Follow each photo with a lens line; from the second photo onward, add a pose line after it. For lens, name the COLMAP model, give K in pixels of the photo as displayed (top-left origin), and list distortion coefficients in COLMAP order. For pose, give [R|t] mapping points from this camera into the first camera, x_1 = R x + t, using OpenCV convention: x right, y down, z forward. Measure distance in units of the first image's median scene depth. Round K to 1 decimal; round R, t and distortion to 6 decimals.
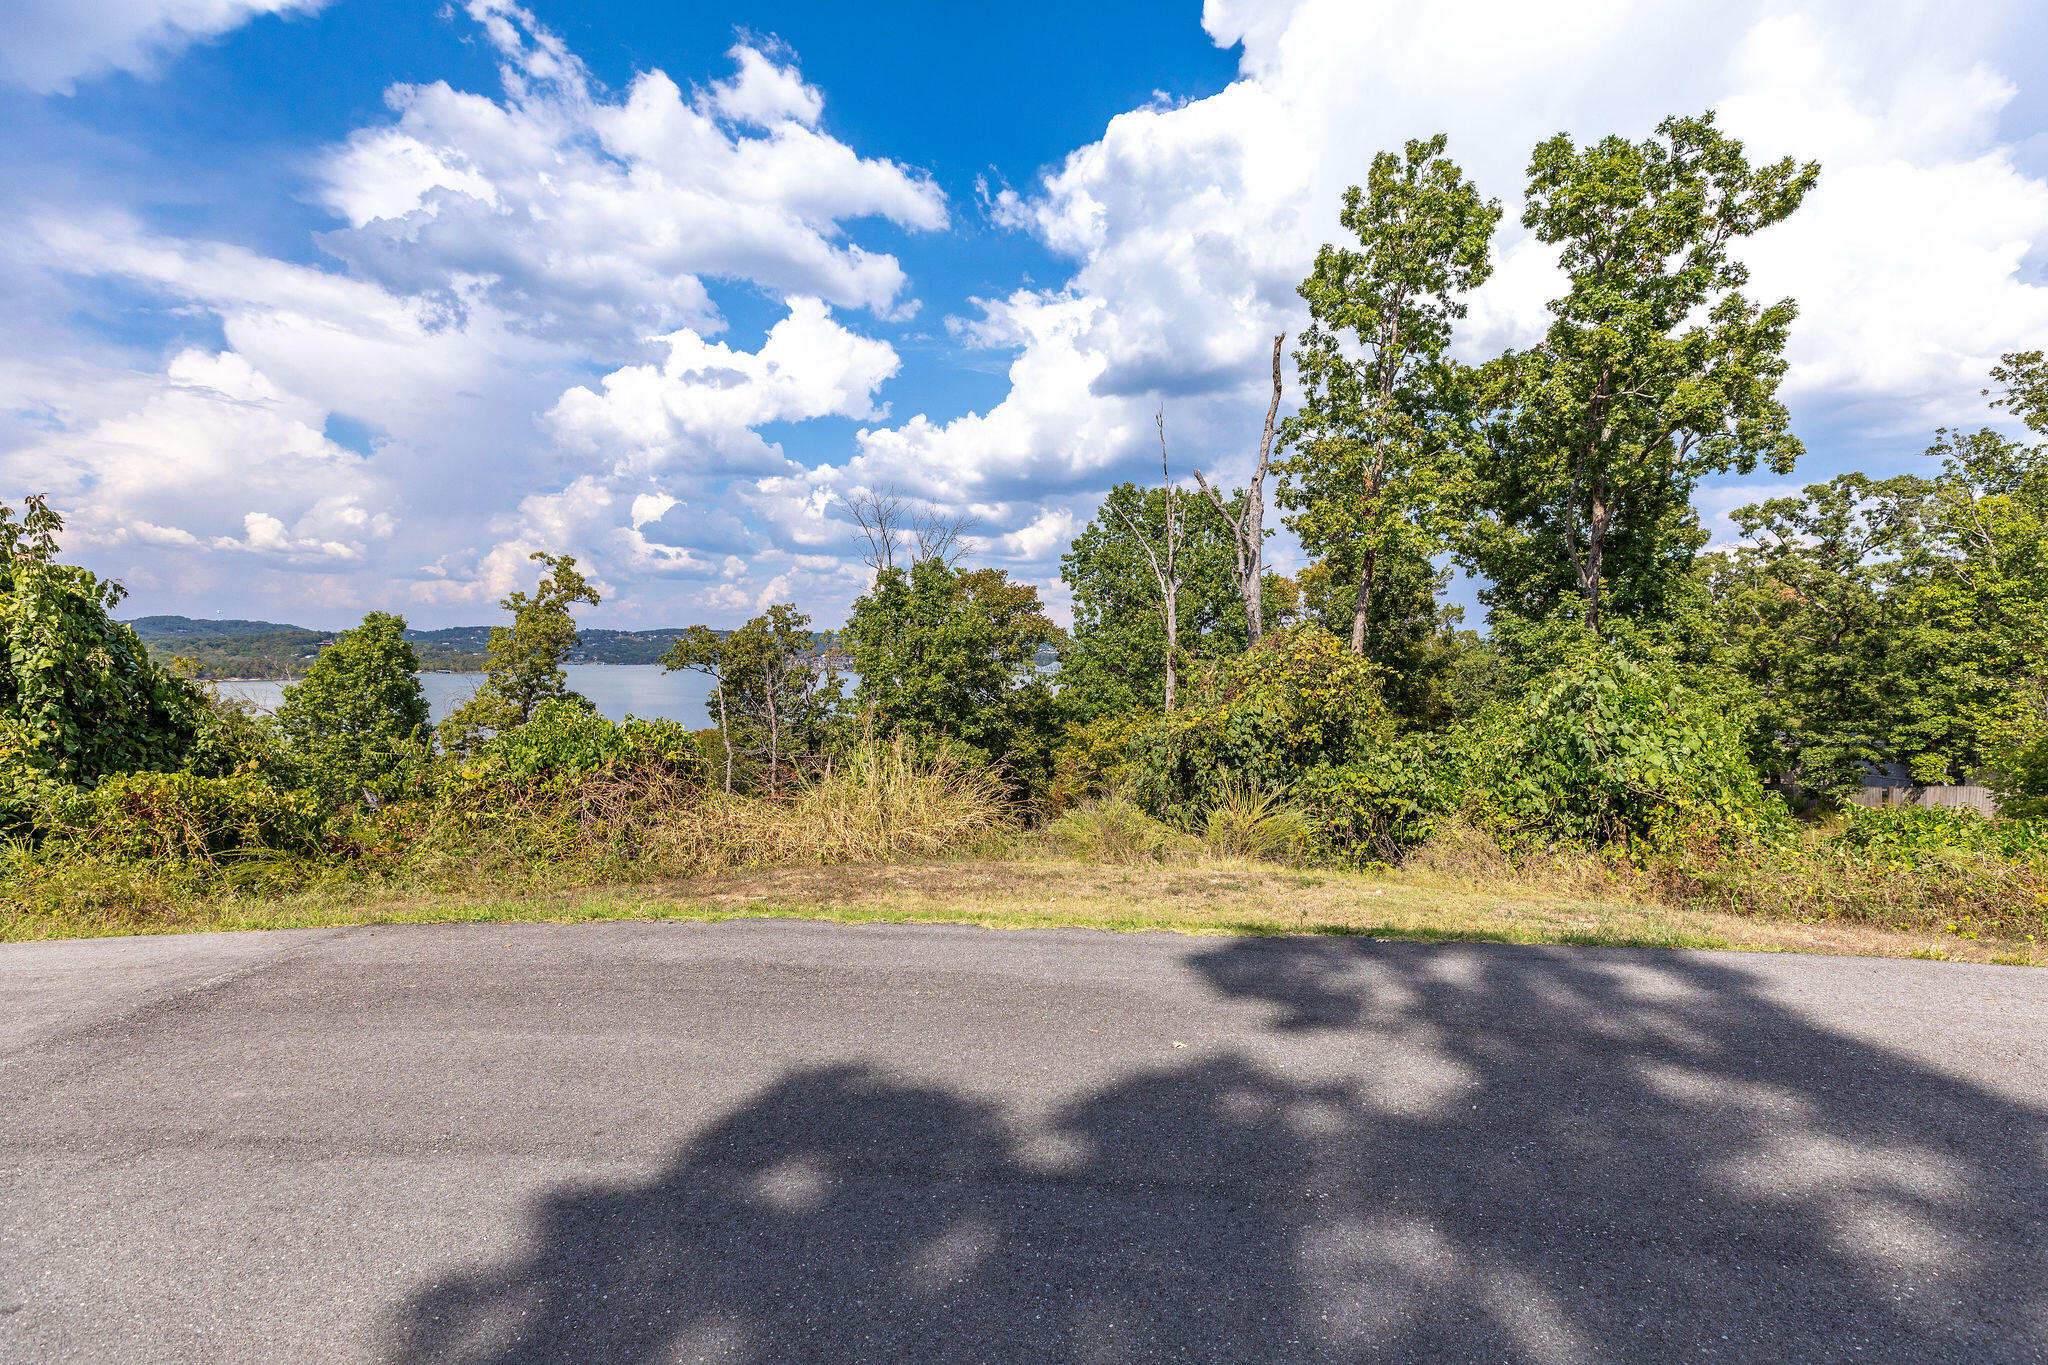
lens RADIAL K [[945.2, 0, 1023.0], [0, 945.2, 655.3], [0, 0, 1]] dist [0.000474, 0.000238]
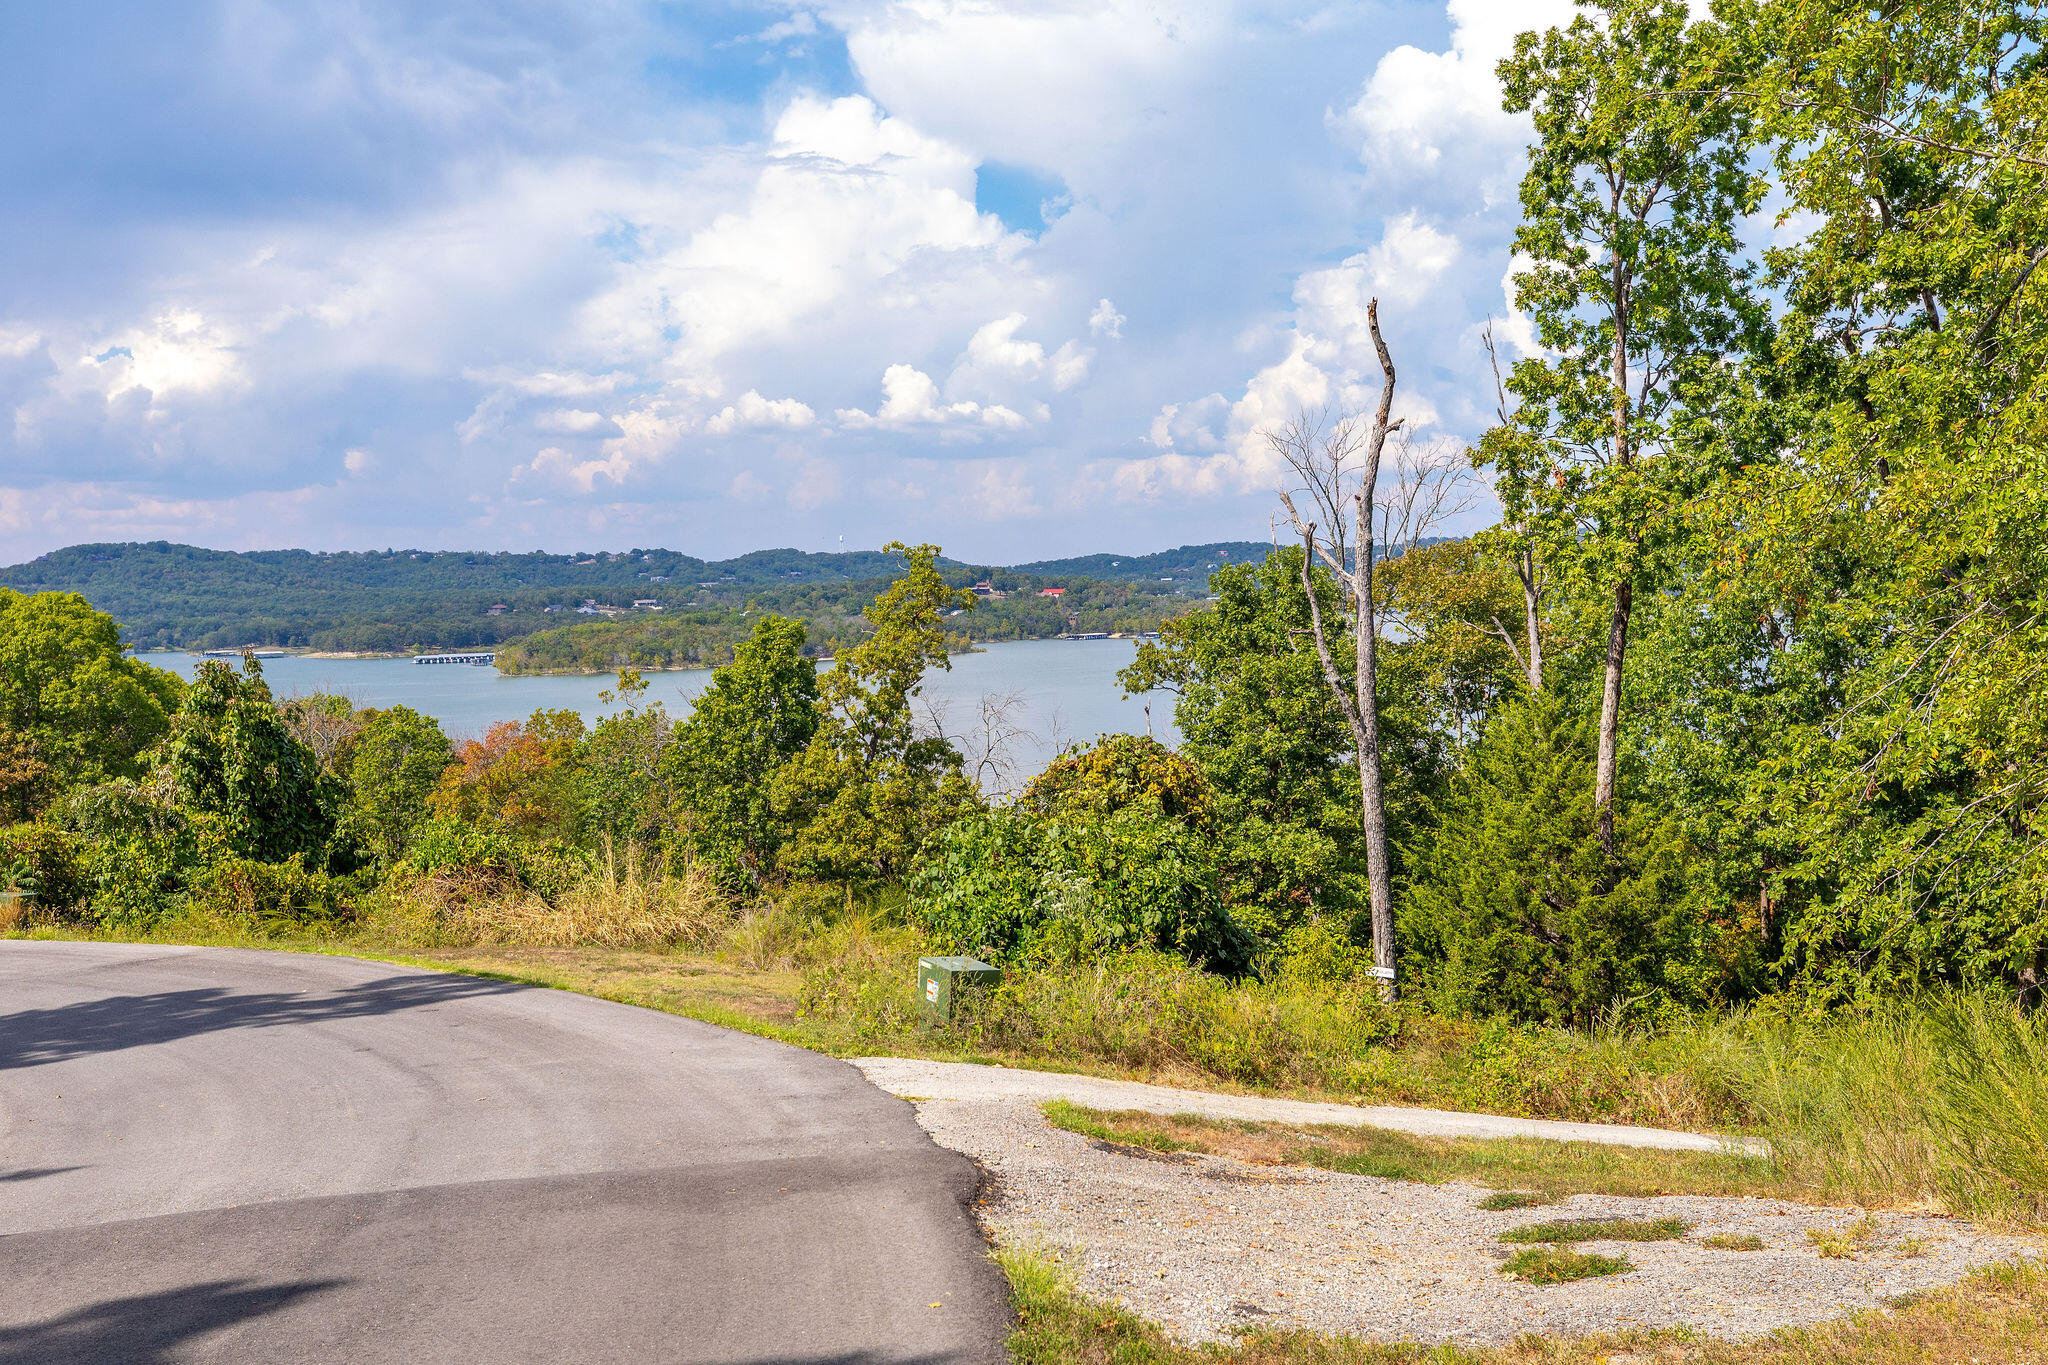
lens RADIAL K [[2124.2, 0, 1024.0], [0, 2124.2, 682.5], [0, 0, 1]] dist [-0.008977, -0.005811]
pose [[0.811879, -0.009276, -0.583752, 0.450834], [0.037930, 0.998599, 0.036884, -0.051605], [0.582592, -0.052087, 0.811094, -0.227053]]
